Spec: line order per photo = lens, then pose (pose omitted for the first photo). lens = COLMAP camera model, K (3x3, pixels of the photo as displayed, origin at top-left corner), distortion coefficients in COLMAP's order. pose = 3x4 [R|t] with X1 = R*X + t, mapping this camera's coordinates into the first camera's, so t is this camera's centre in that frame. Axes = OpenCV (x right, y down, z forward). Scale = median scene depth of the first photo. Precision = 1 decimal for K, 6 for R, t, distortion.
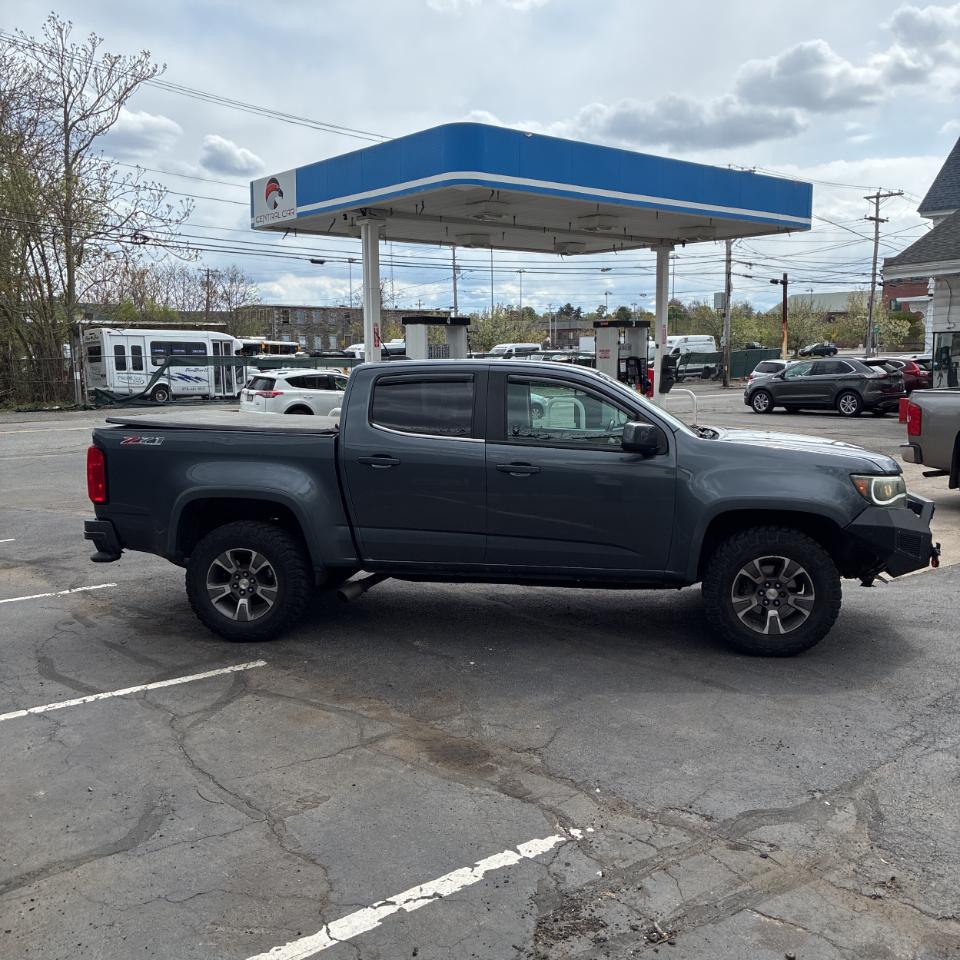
lens RADIAL K [[967.8, 0, 479.1], [0, 967.8, 485.3], [0, 0, 1]] dist [0.020177, 0.000000]
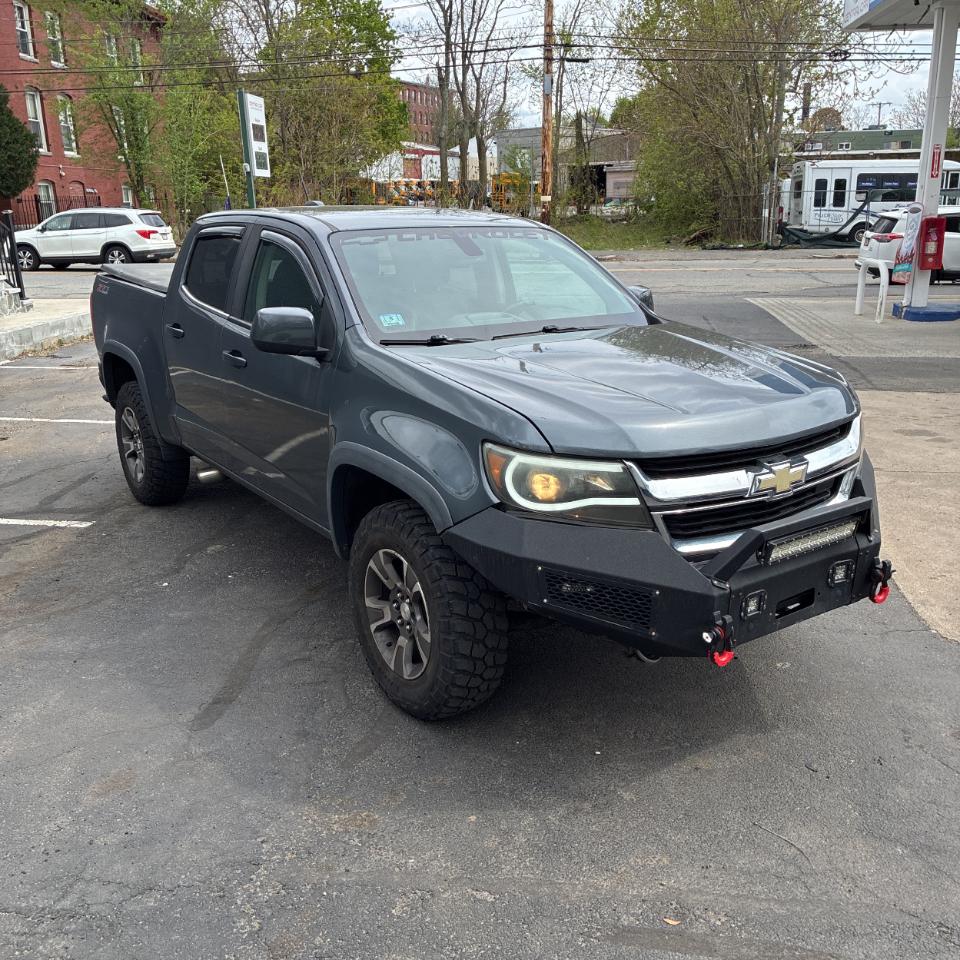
lens RADIAL K [[967.8, 0, 472.4], [0, 967.8, 482.1], [0, 0, 1]] dist [0.020177, 0.000000]
pose [[0.677966, 0.203589, -0.706338, 0.179980], [-0.087897, 0.976440, 0.197074, -0.021895], [0.729819, -0.071525, 0.679888, 0.151301]]
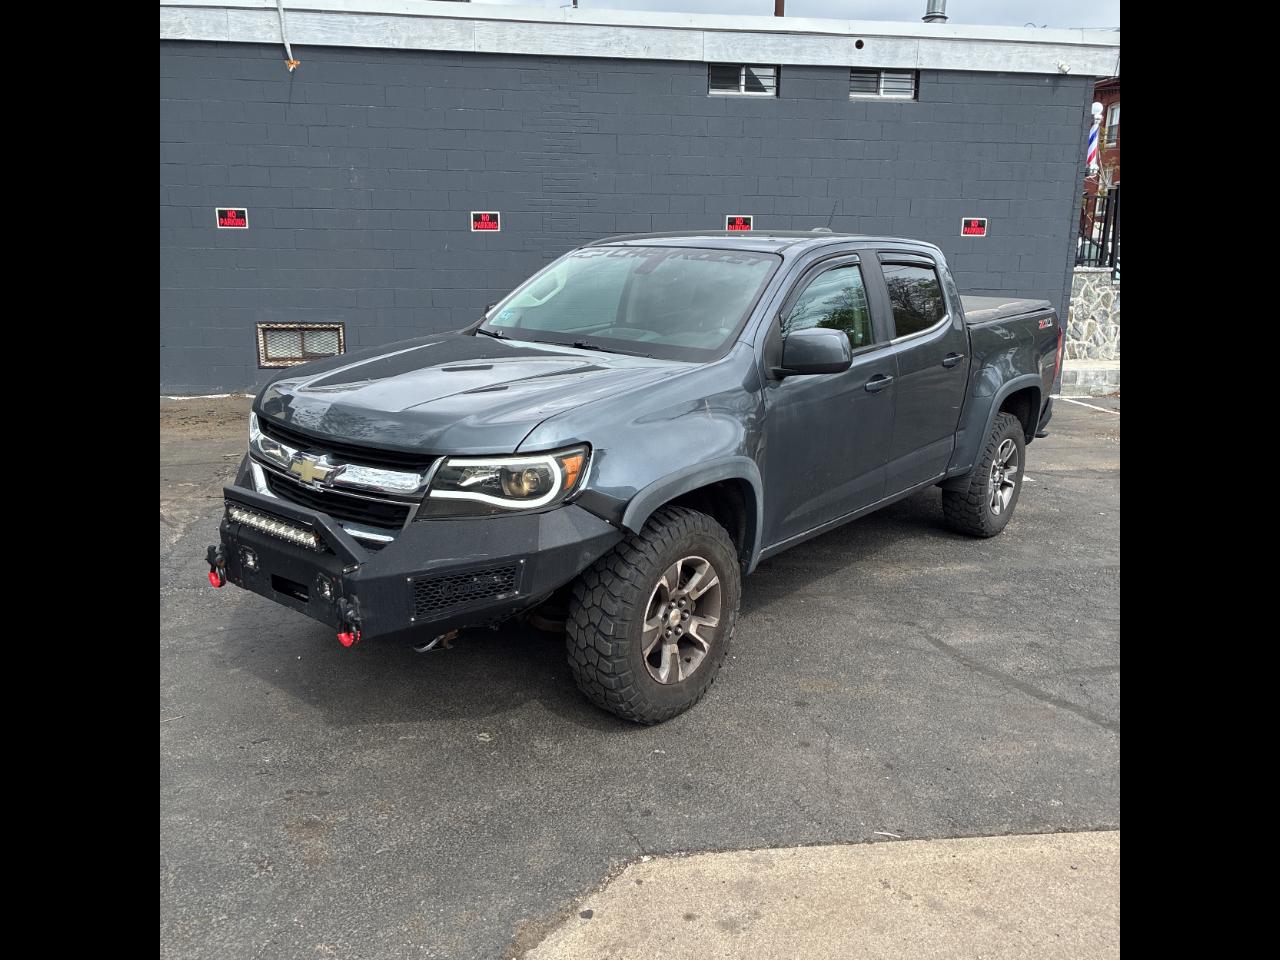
lens RADIAL K [[972.8, 0, 638.0], [0, 972.8, 483.8], [0, 0, 1]] dist [0.028262, -0.020318]
pose [[-0.520091, 0.198671, -0.830683, 0.207095], [-0.121868, 0.945359, 0.302399, -0.045951], [0.845372, 0.258508, -0.467461, 0.374855]]
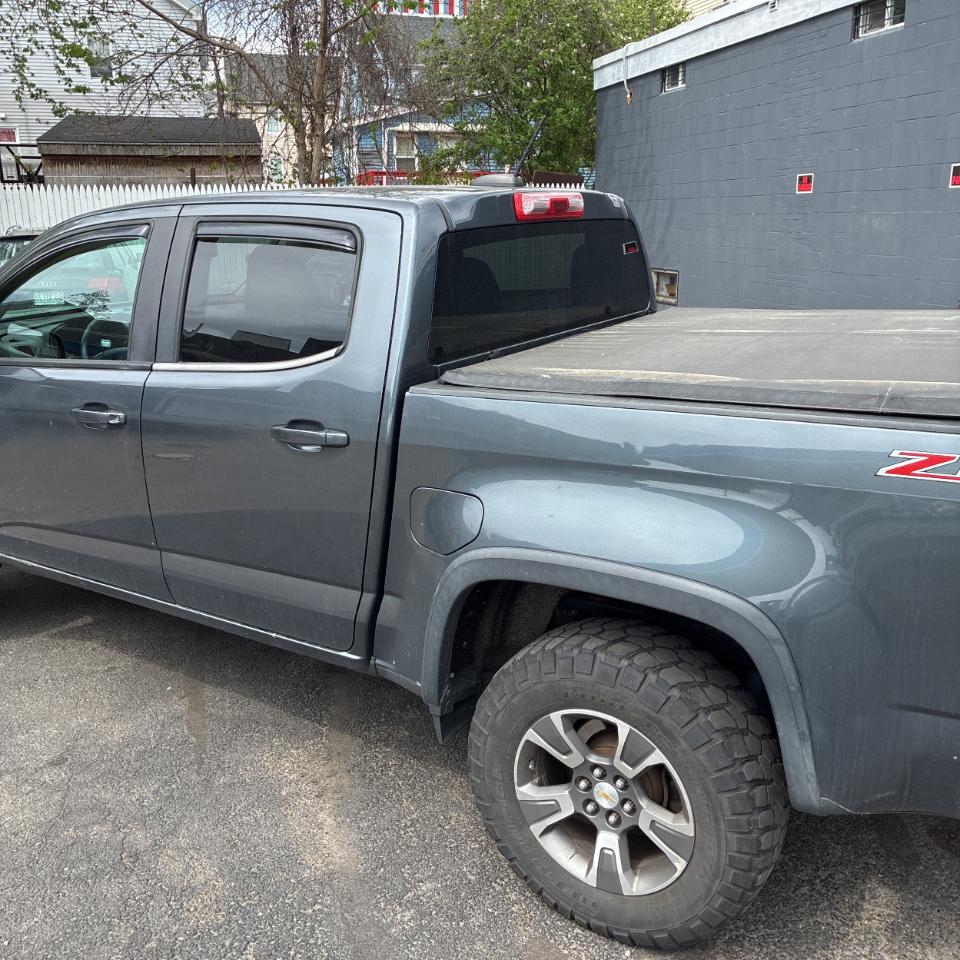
lens RADIAL K [[967.8, 0, 480.7], [0, 967.8, 485.3], [0, 0, 1]] dist [0.020177, 0.000000]
pose [[-0.909028, -0.099111, 0.404778, -0.078136], [0.070396, 0.920829, 0.383560, -0.050052], [-0.410747, 0.377162, -0.830082, 0.409828]]
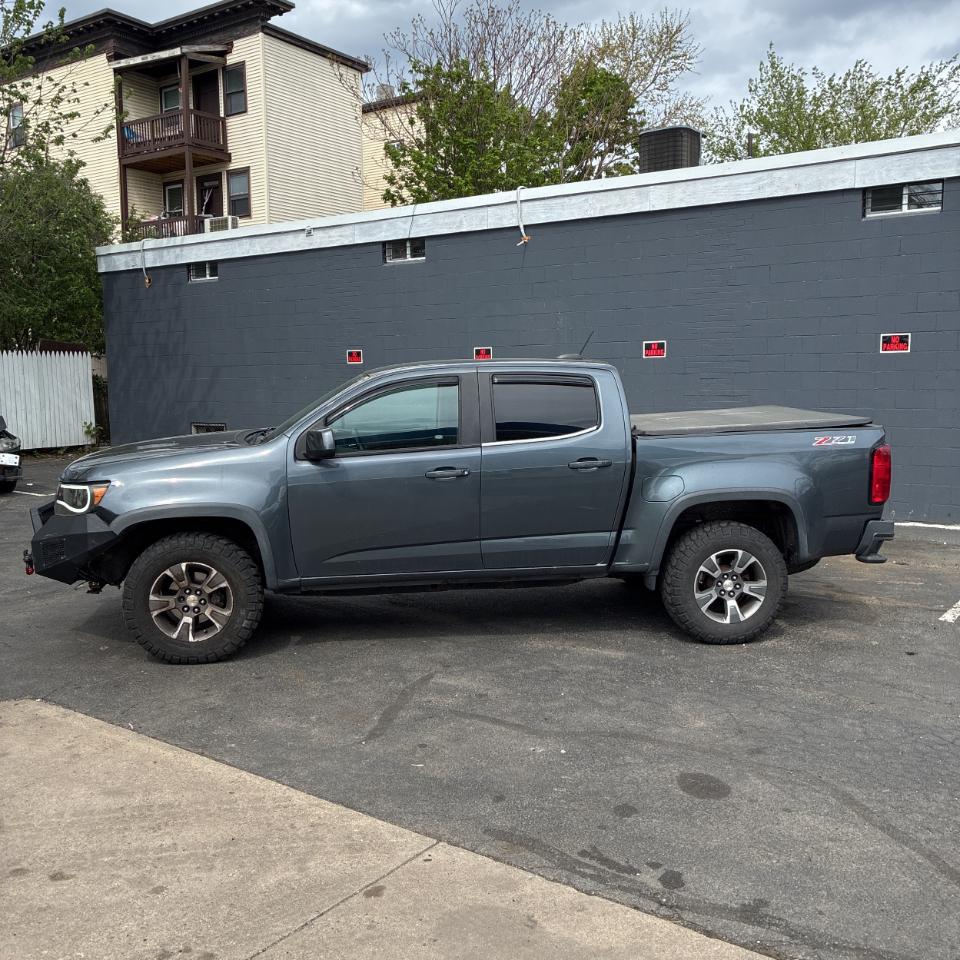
lens RADIAL K [[967.8, 0, 480.2], [0, 967.8, 494.1], [0, 0, 1]] dist [0.020177, 0.000000]
pose [[-0.962293, 0.047189, -0.267889, 0.078362], [-0.022610, 0.967553, 0.251654, -0.069183], [0.271073, 0.248222, -0.930003, 0.550346]]
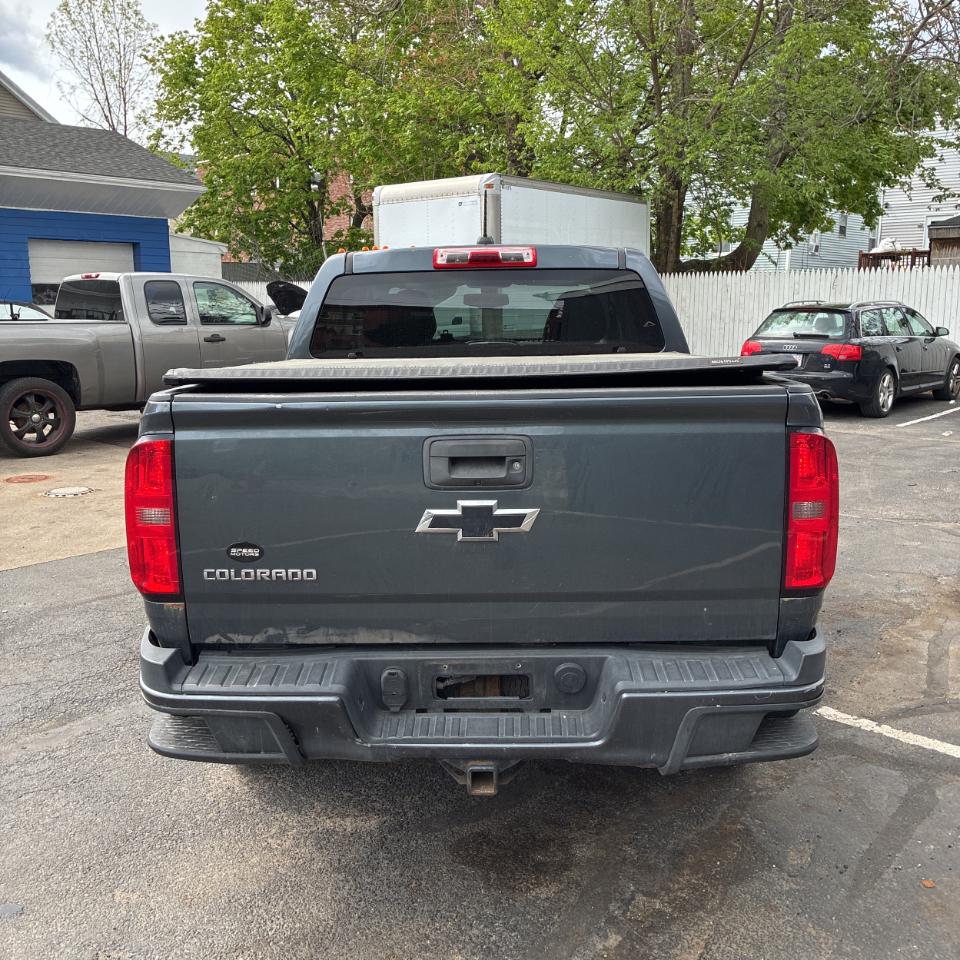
lens RADIAL K [[967.8, 0, 479.7], [0, 967.8, 476.5], [0, 0, 1]] dist [0.020177, 0.000000]
pose [[-0.125570, -0.167880, 0.977777, -0.196378], [0.133180, 0.973805, 0.184301, -0.028872], [-0.983105, 0.153363, -0.099923, 0.310815]]
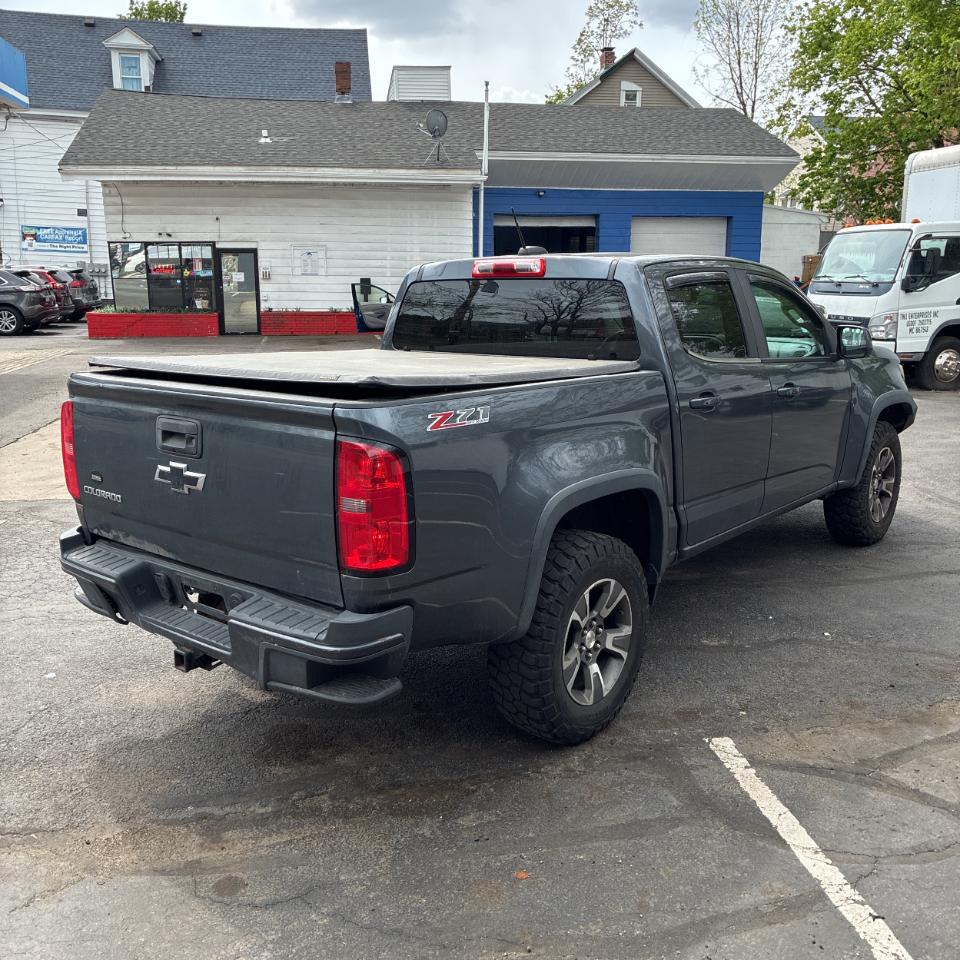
lens RADIAL K [[967.8, 0, 486.4], [0, 967.8, 481.6], [0, 0, 1]] dist [0.020177, 0.000000]
pose [[0.508936, -0.177366, 0.842333, -0.195943], [0.108208, 0.983962, 0.141809, -0.021134], [-0.853976, 0.018976, 0.519967, 0.196709]]
